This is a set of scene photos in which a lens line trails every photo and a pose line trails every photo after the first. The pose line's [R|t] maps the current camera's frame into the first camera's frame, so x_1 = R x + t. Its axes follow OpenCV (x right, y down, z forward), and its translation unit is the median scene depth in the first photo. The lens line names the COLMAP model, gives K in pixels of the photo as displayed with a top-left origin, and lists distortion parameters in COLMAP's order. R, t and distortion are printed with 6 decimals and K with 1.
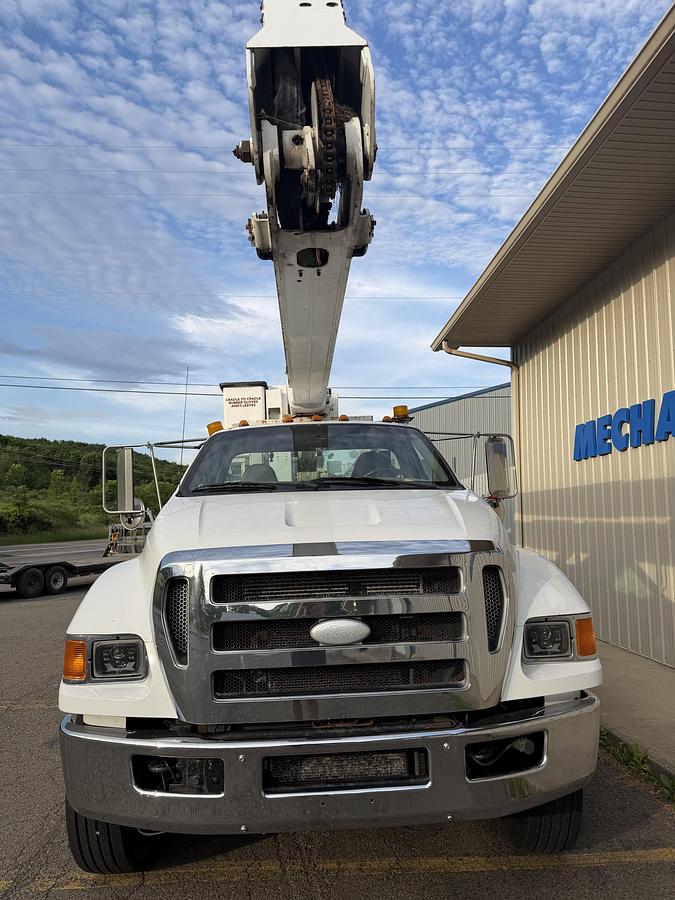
lens RADIAL K [[620.6, 0, 355.9], [0, 620.6, 452.1], [0, 0, 1]] dist [0.094461, -0.132221]
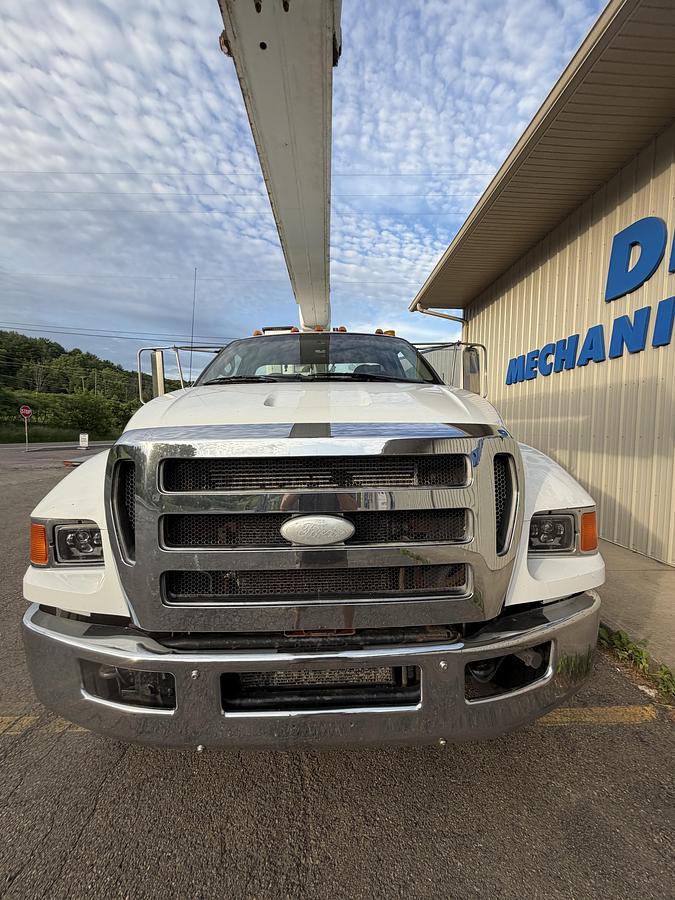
lens RADIAL K [[357.5, 0, 337.3], [0, 357.5, 464.3], [0, 0, 1]] dist [-0.000518, 0.000370]
pose [[0.998414, 0.020770, -0.052325, 0.020205], [-0.009407, 0.977936, 0.208693, 0.093911], [0.055505, -0.207869, 0.976581, 0.498225]]
